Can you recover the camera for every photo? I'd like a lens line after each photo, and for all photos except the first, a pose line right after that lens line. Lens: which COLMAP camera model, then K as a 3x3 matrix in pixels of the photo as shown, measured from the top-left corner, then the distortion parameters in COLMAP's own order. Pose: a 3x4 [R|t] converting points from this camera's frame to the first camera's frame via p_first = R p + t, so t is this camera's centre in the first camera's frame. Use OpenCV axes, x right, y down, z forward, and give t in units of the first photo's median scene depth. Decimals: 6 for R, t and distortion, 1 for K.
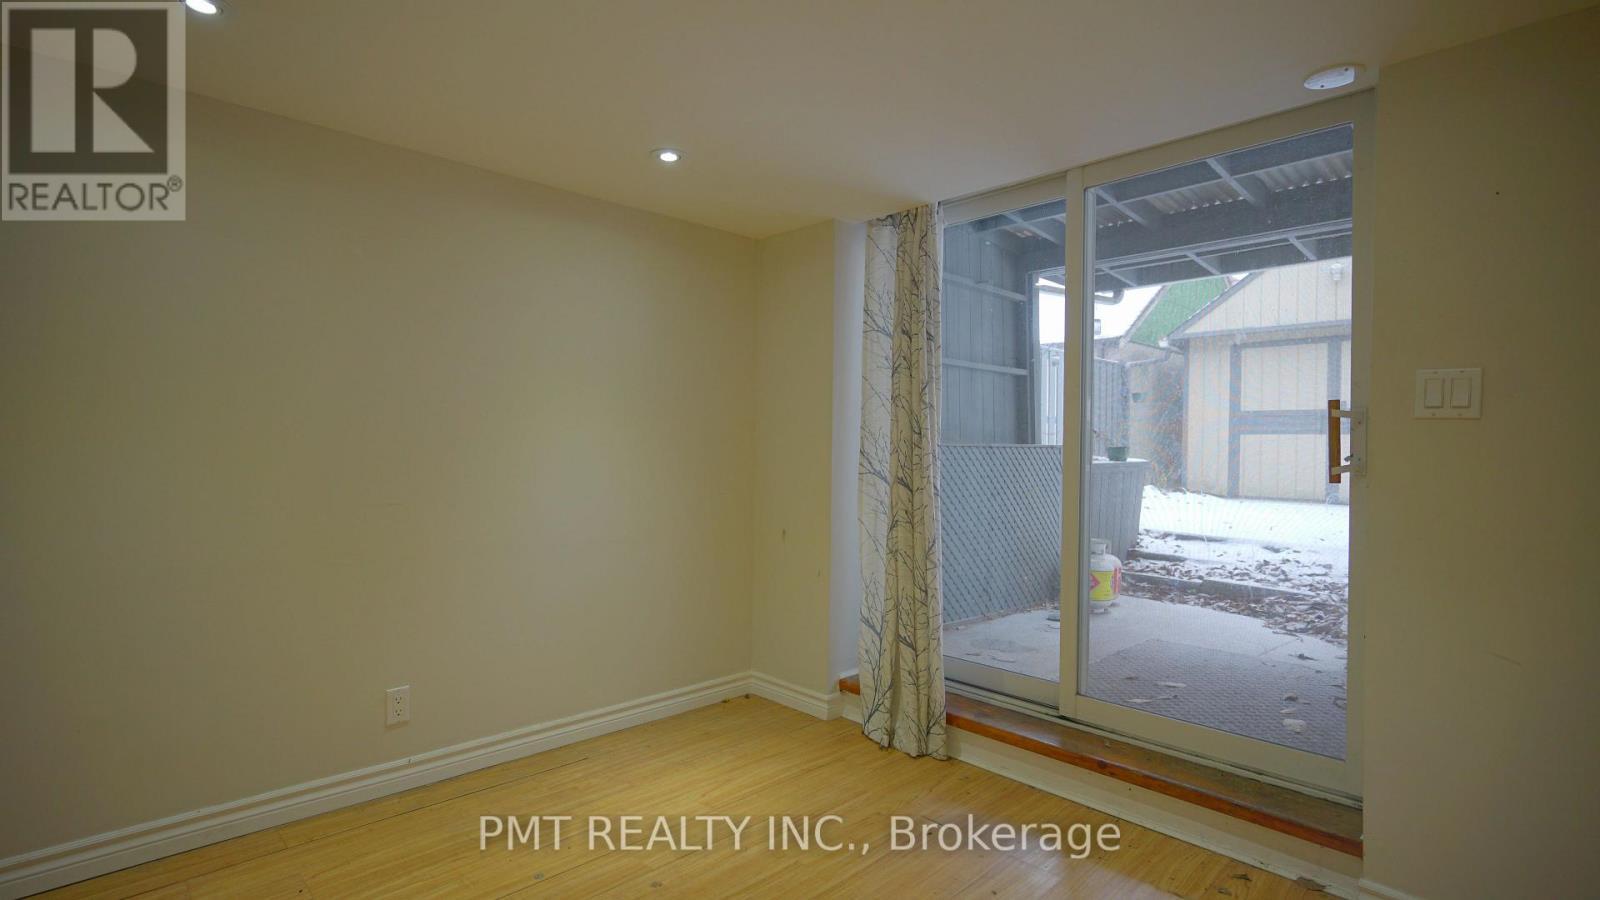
lens RADIAL K [[763.9, 0, 792.4], [0, 763.9, 448.3], [0, 0, 1]] dist [-0.011269, 0.006811]
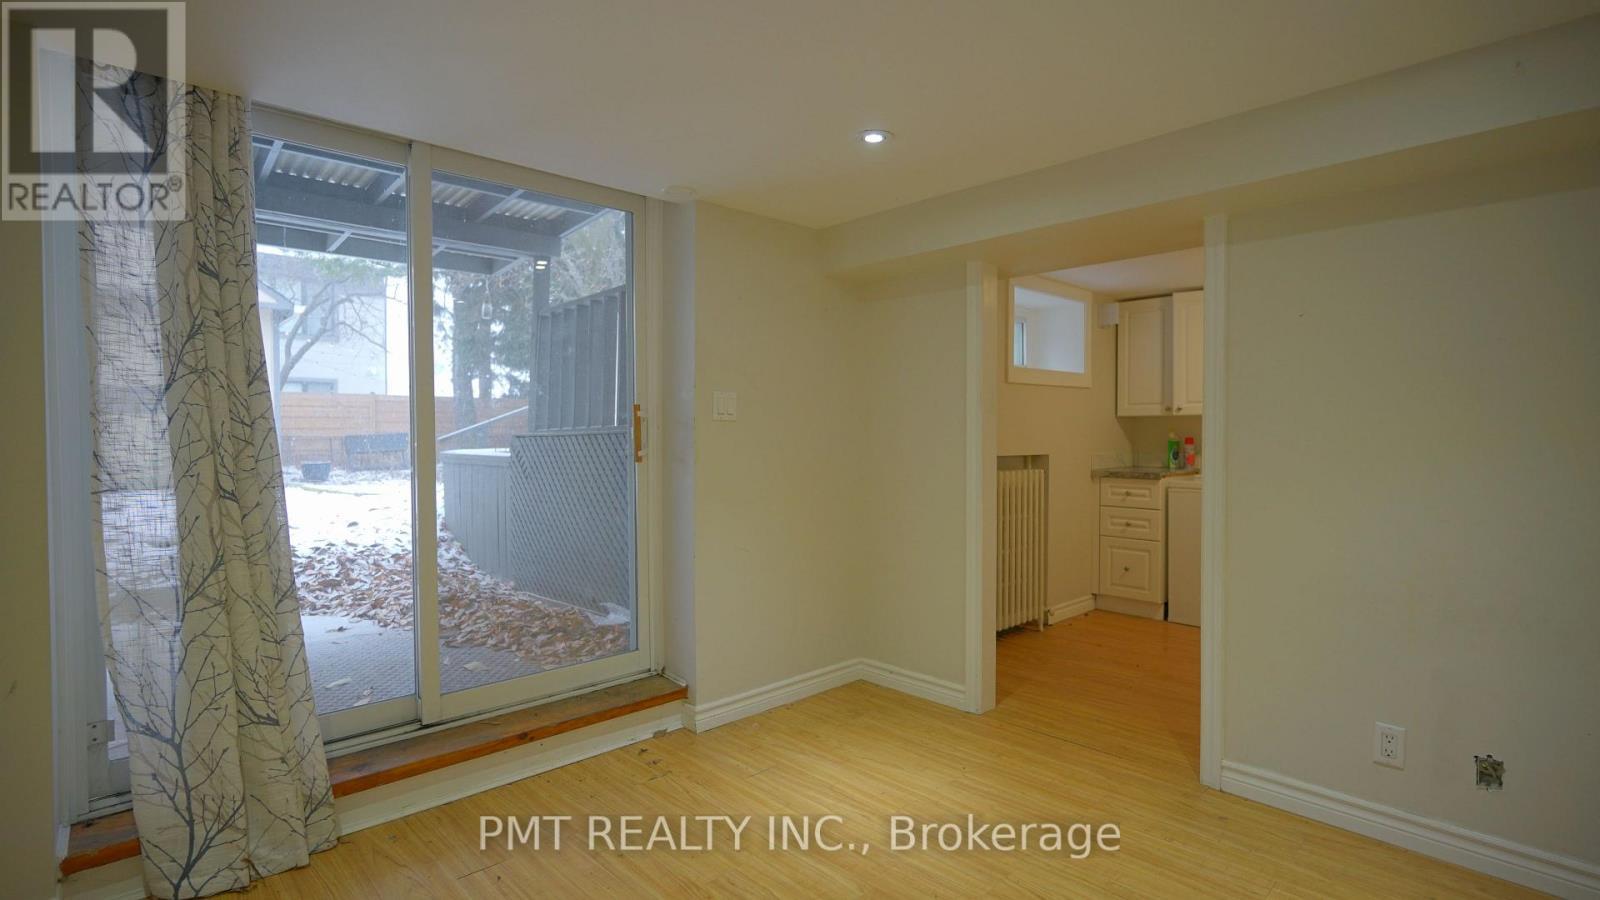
lens RADIAL K [[763.9, 0, 792.4], [0, 763.9, 448.3], [0, 0, 1]] dist [-0.011269, 0.006811]
pose [[0.006371, -0.035504, 0.999349, -0.588036], [0.001549, 0.999369, 0.035495, -0.025188], [-0.999979, 0.001322, 0.006422, 0.551366]]
